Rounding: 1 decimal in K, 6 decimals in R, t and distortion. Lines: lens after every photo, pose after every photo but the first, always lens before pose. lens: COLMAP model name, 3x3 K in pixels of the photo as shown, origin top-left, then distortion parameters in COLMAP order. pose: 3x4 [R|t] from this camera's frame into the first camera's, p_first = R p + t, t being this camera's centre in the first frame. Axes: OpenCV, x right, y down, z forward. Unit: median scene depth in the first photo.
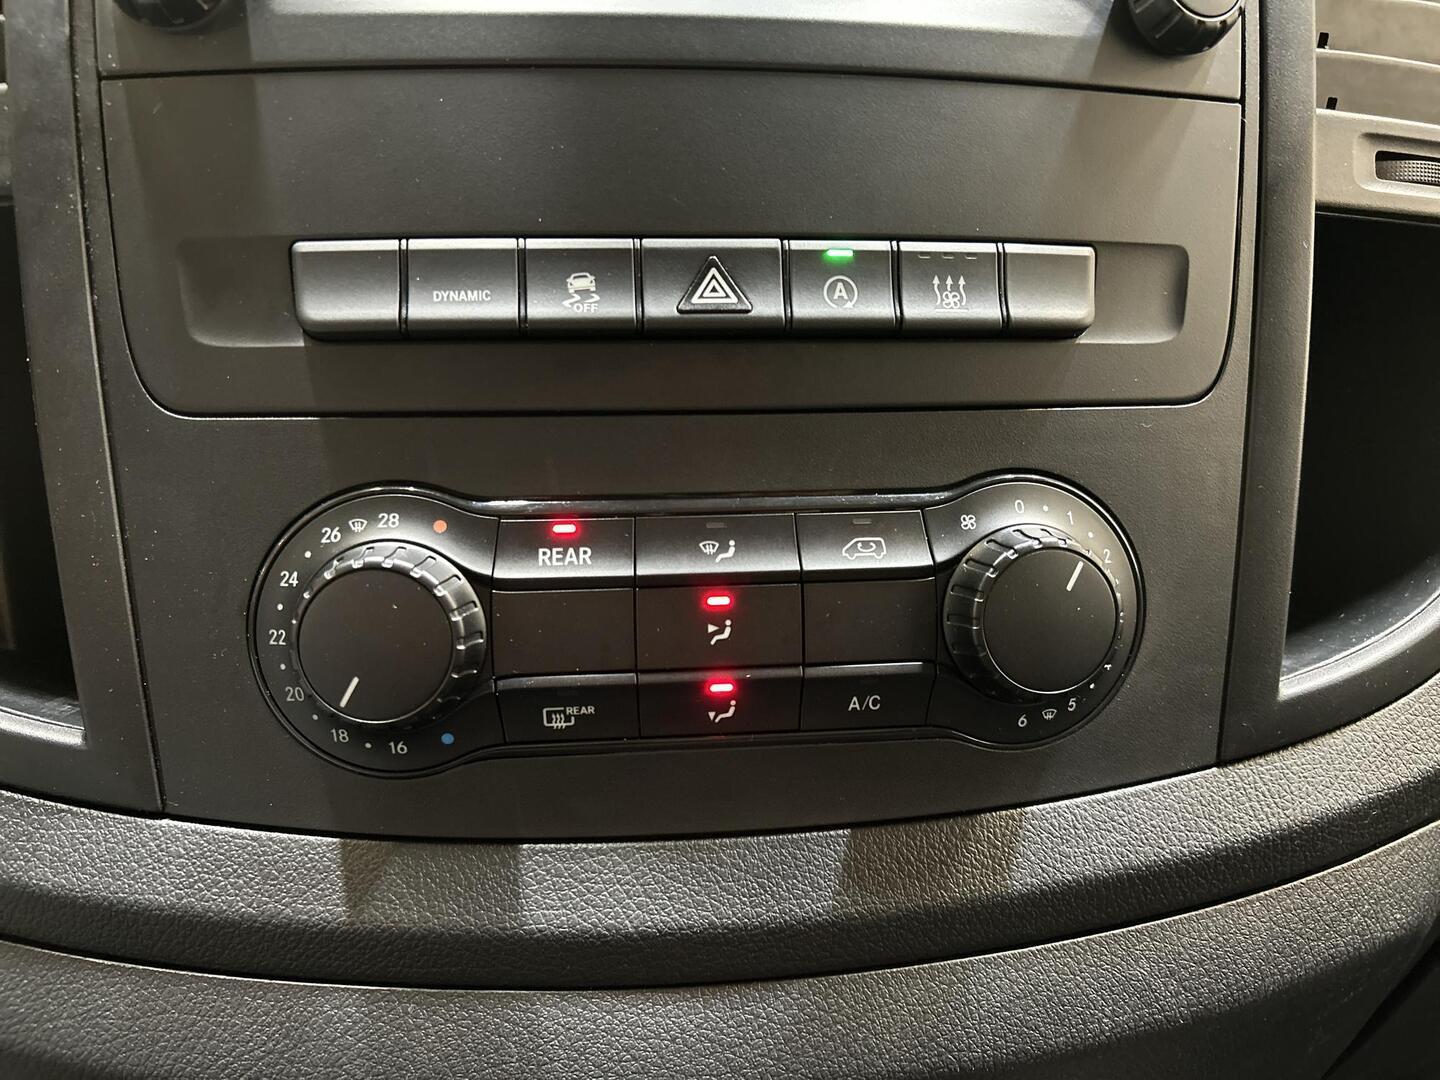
lens RADIAL K [[1067.0, 0, 724.5], [0, 1067.0, 531.6], [0, 0, 1]] dist [0.021106, -0.020970]
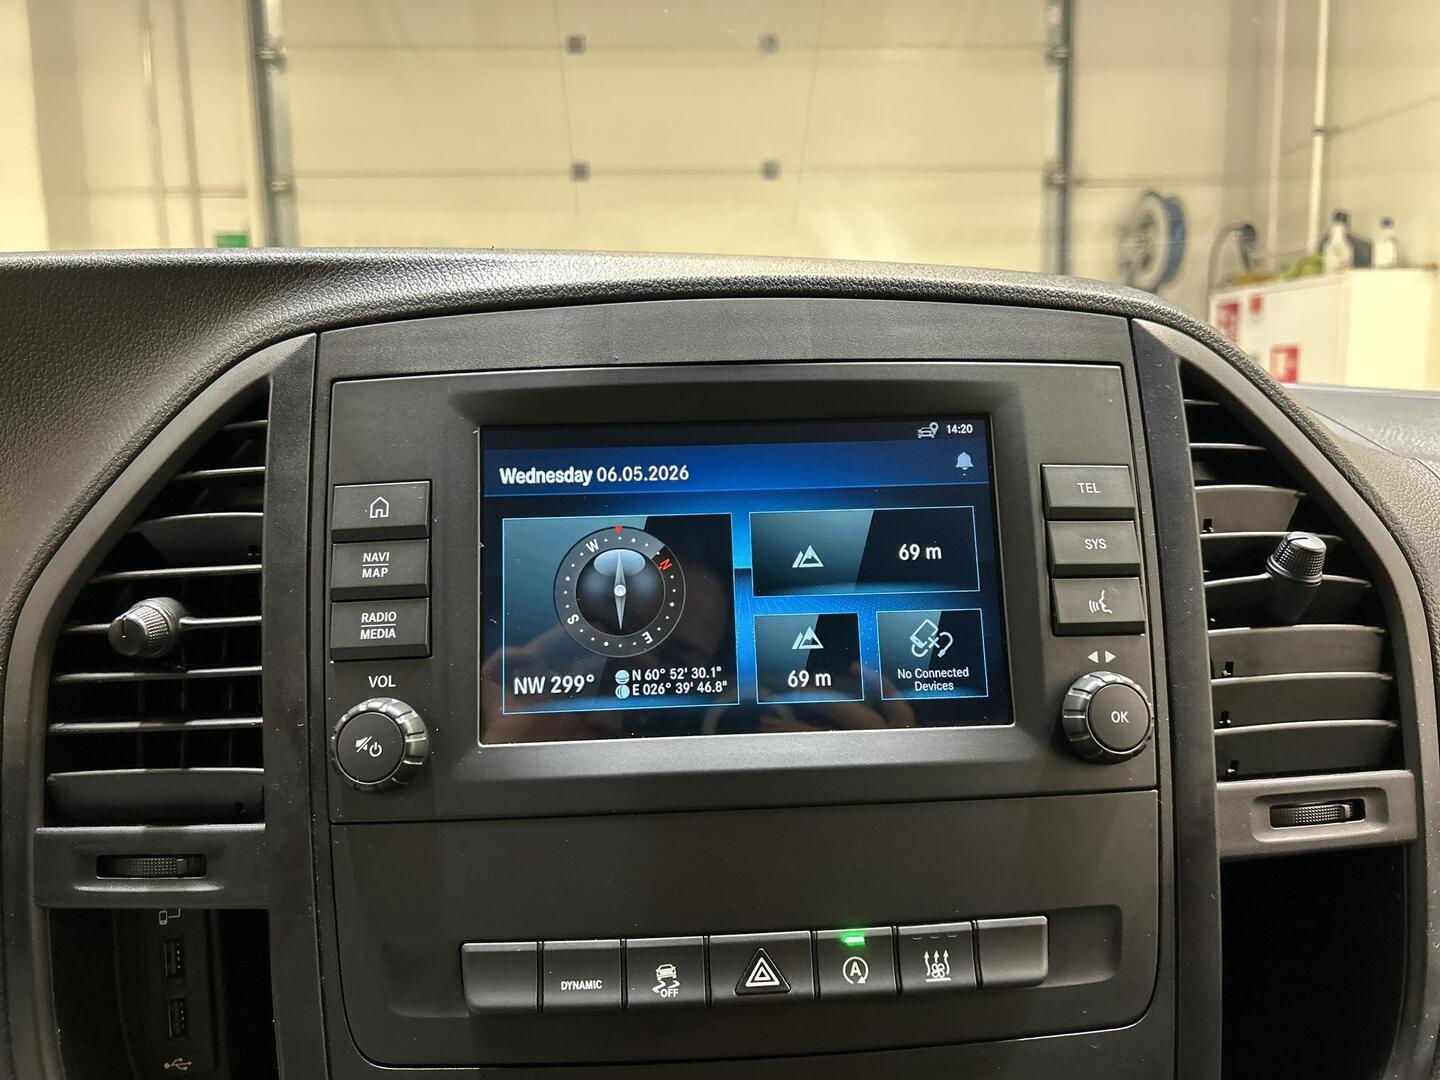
lens RADIAL K [[1067.0, 0, 725.2], [0, 1067.0, 534.2], [0, 0, 1]] dist [0.021106, -0.020970]
pose [[0.998295, -0.017157, -0.055788, 0.028976], [0.011989, 0.995717, -0.091675, -0.662189], [0.057122, 0.090850, 0.994225, -0.421021]]
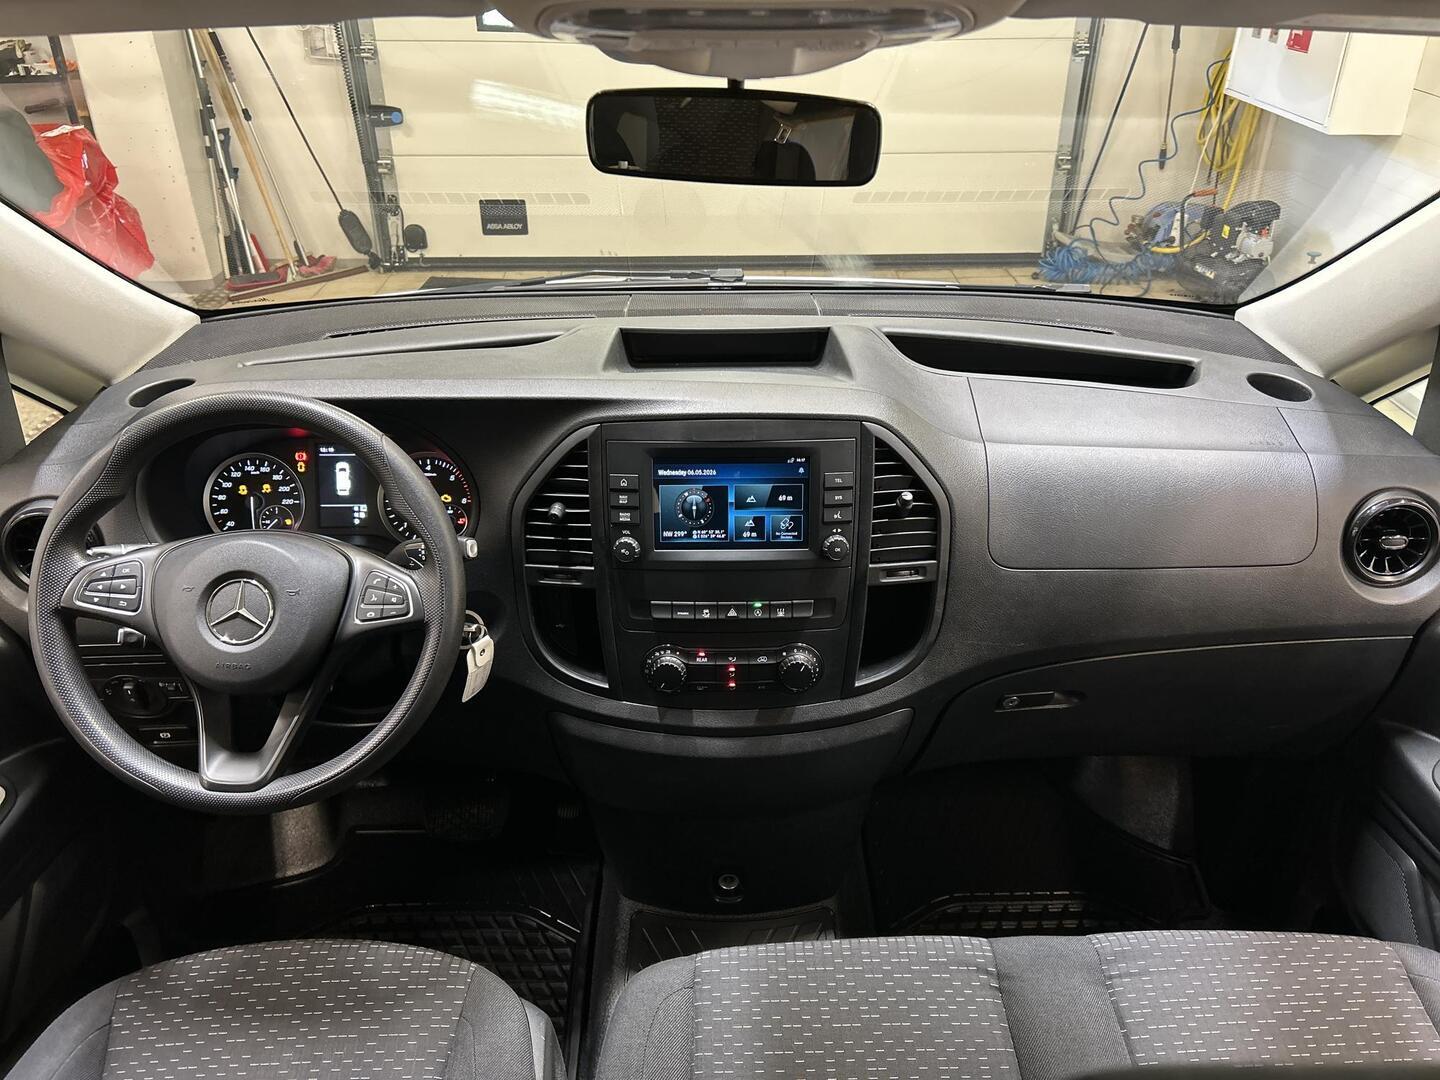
lens RADIAL K [[1067.0, 0, 716.5], [0, 1067.0, 540.9], [0, 0, 1]] dist [0.021106, -0.020970]
pose [[0.995244, 0.043474, -0.087169, 0.337127], [-0.015996, 0.955676, 0.293985, -2.014511], [0.096086, -0.291192, 0.951827, -3.666835]]
